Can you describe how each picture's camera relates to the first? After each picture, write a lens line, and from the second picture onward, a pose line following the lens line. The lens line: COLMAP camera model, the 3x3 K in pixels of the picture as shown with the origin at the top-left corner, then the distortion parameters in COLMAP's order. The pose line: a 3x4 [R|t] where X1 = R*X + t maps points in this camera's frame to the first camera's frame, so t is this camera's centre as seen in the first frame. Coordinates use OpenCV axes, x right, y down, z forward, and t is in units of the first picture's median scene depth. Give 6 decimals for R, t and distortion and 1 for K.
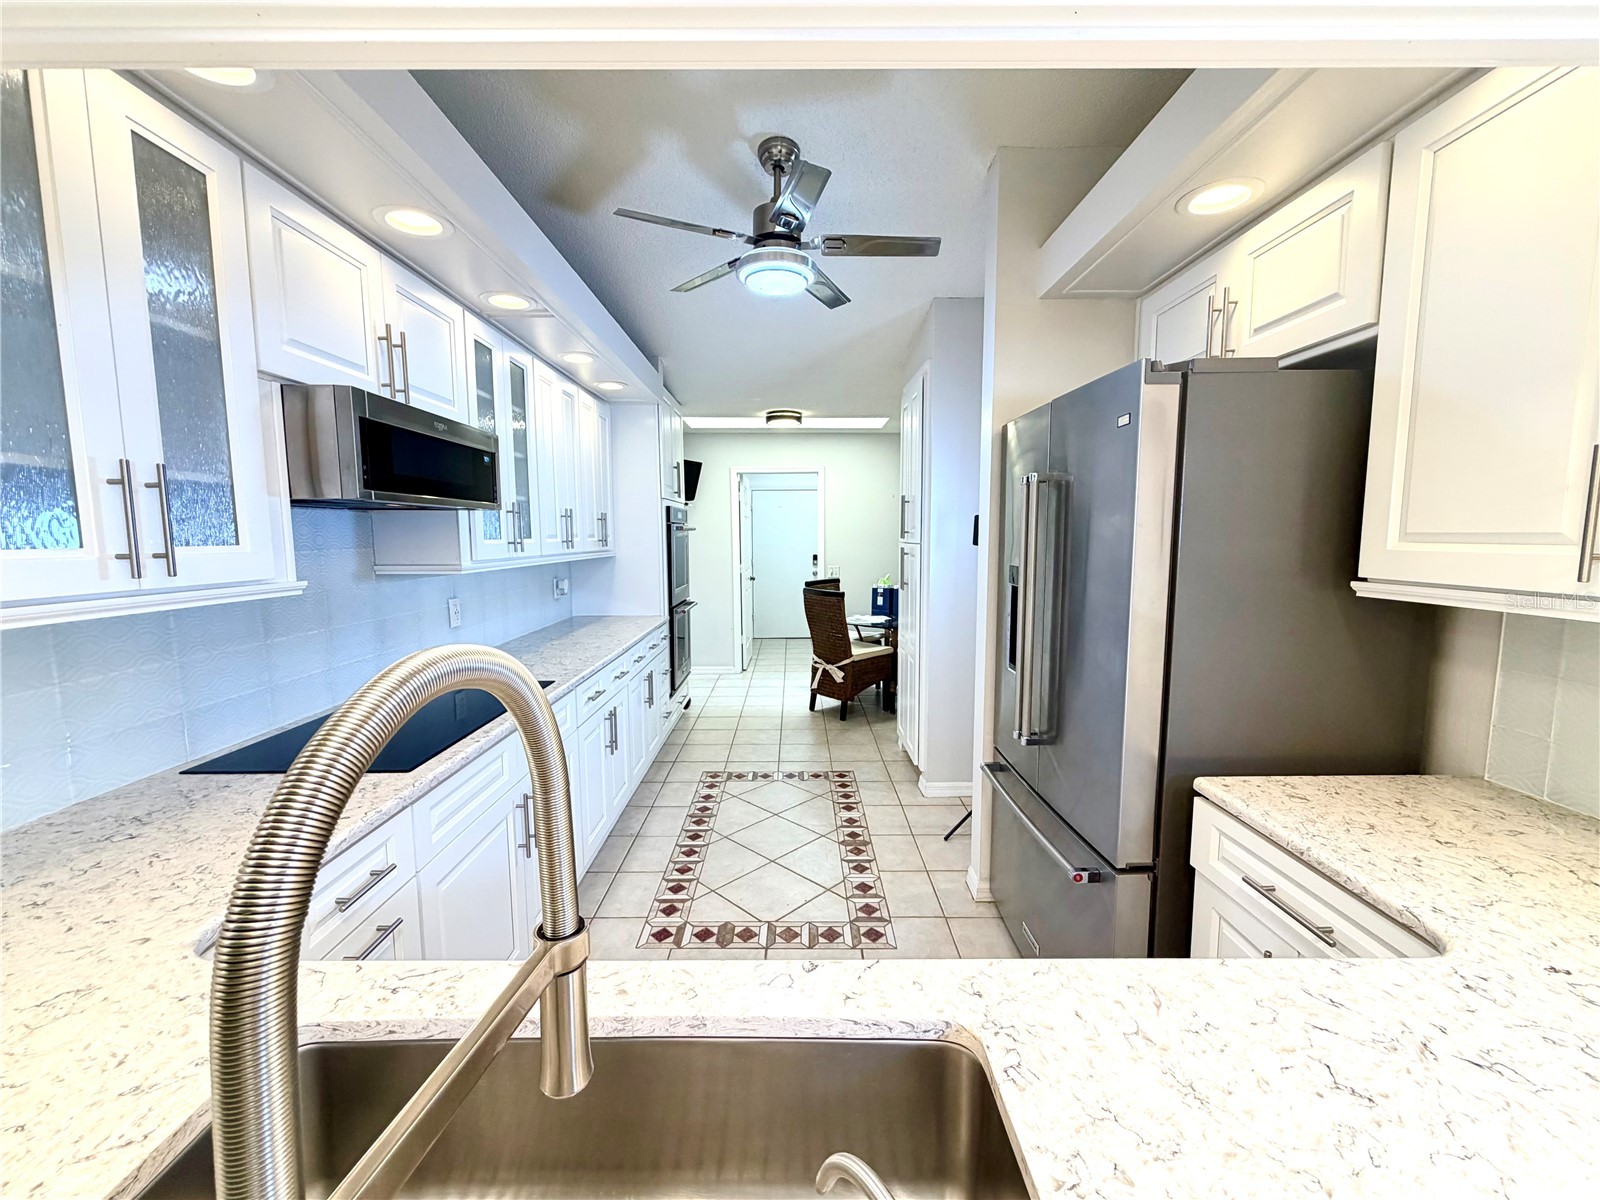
lens RADIAL K [[639.8, 0, 796.2], [0, 639.8, 599.4], [0, 0, 1]] dist [-0.000397, 0.000224]
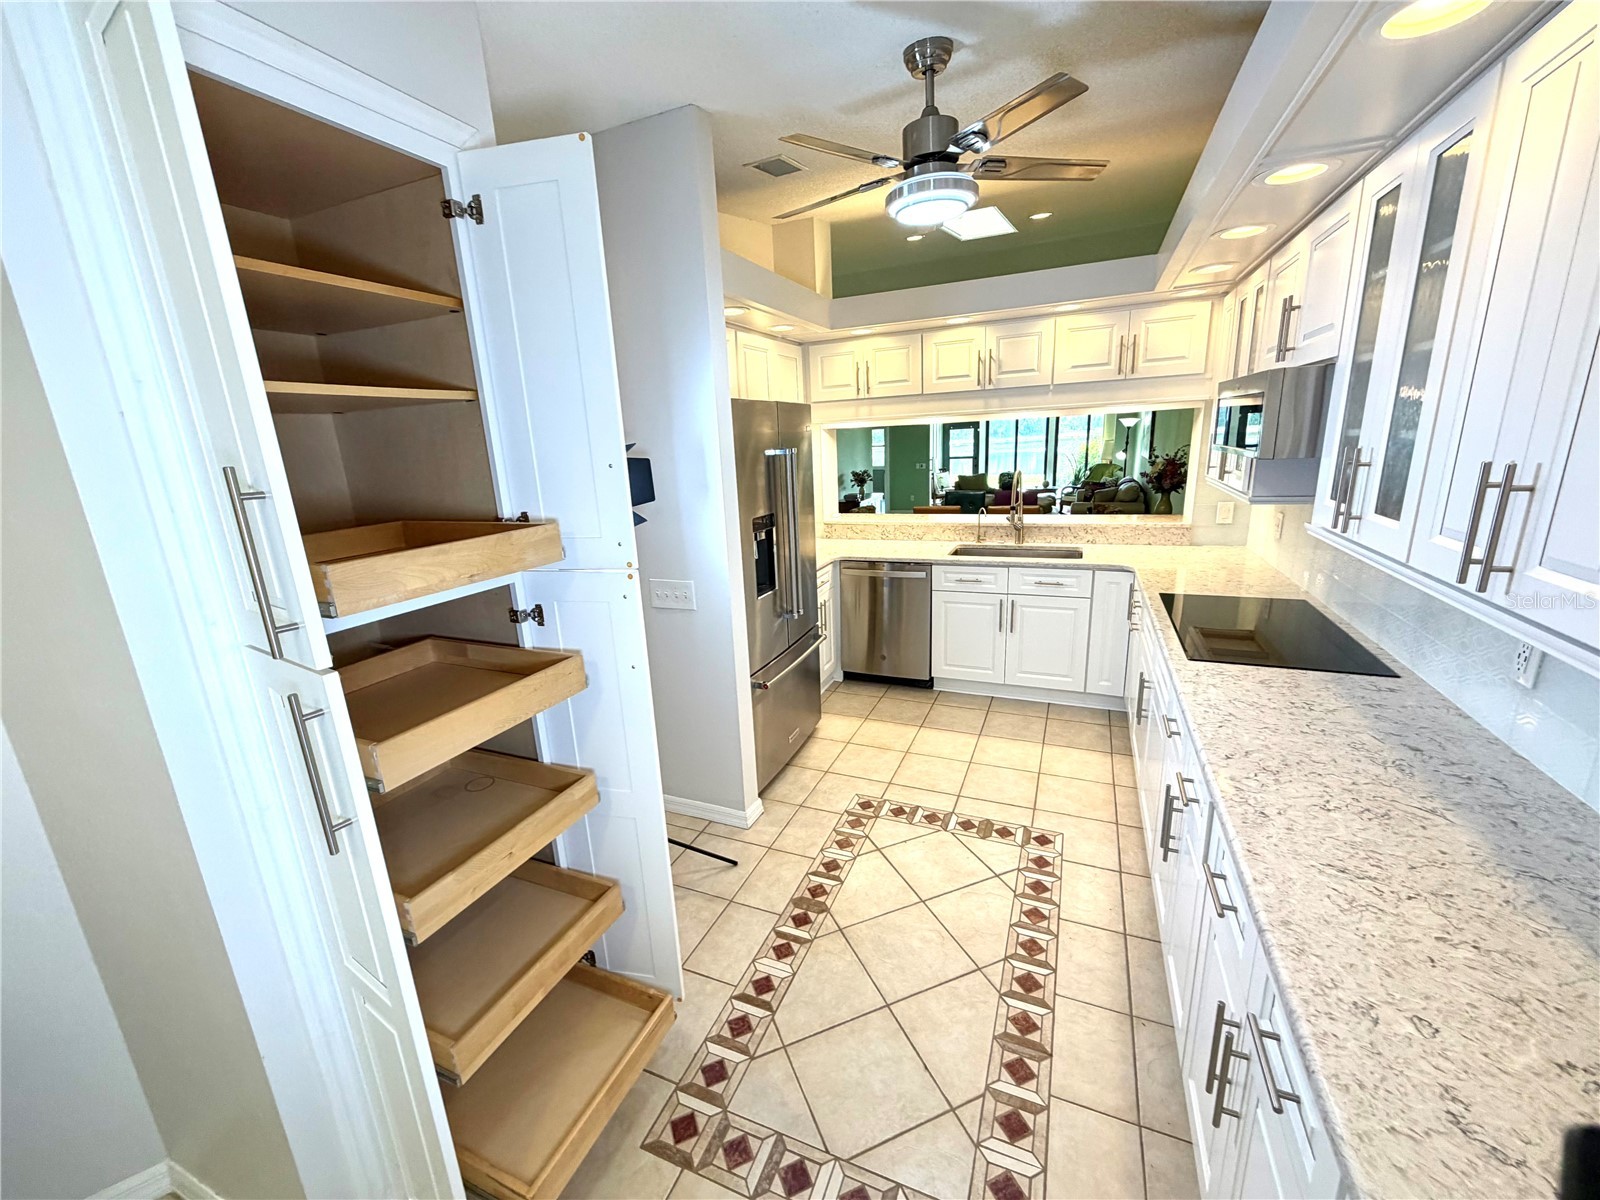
lens RADIAL K [[639.8, 0, 796.9], [0, 639.8, 599.9], [0, 0, 1]] dist [-0.000397, 0.000224]
pose [[-0.915820, -0.052155, 0.398189, -0.198839], [0.093415, 0.936665, 0.337537, -0.250785], [-0.390574, 0.346320, -0.852945, 1.652626]]
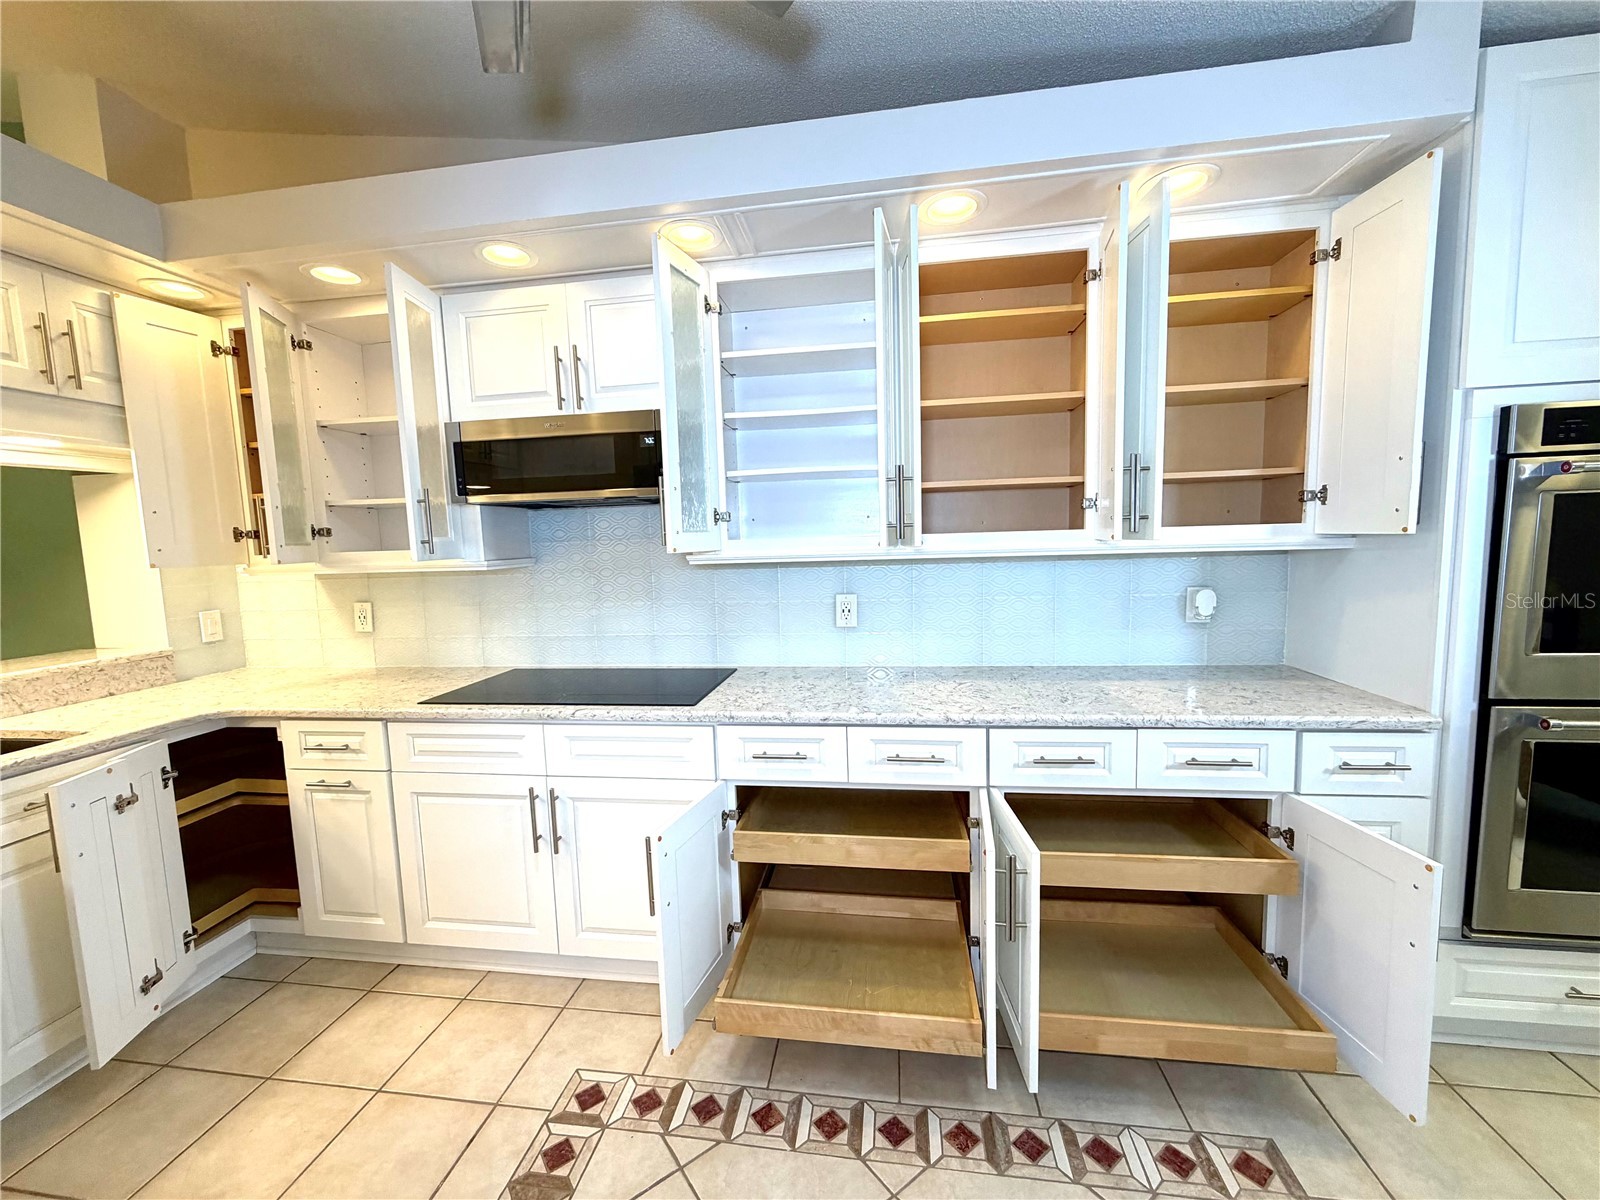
lens RADIAL K [[639.8, 0, 799.0], [0, 639.8, 600.7], [0, 0, 1]] dist [-0.000397, 0.000224]
pose [[-0.150428, 0.102513, -0.983292, 0.317236], [-0.071624, 0.990866, 0.114259, -0.086466], [0.986023, 0.087615, -0.141711, 1.054866]]
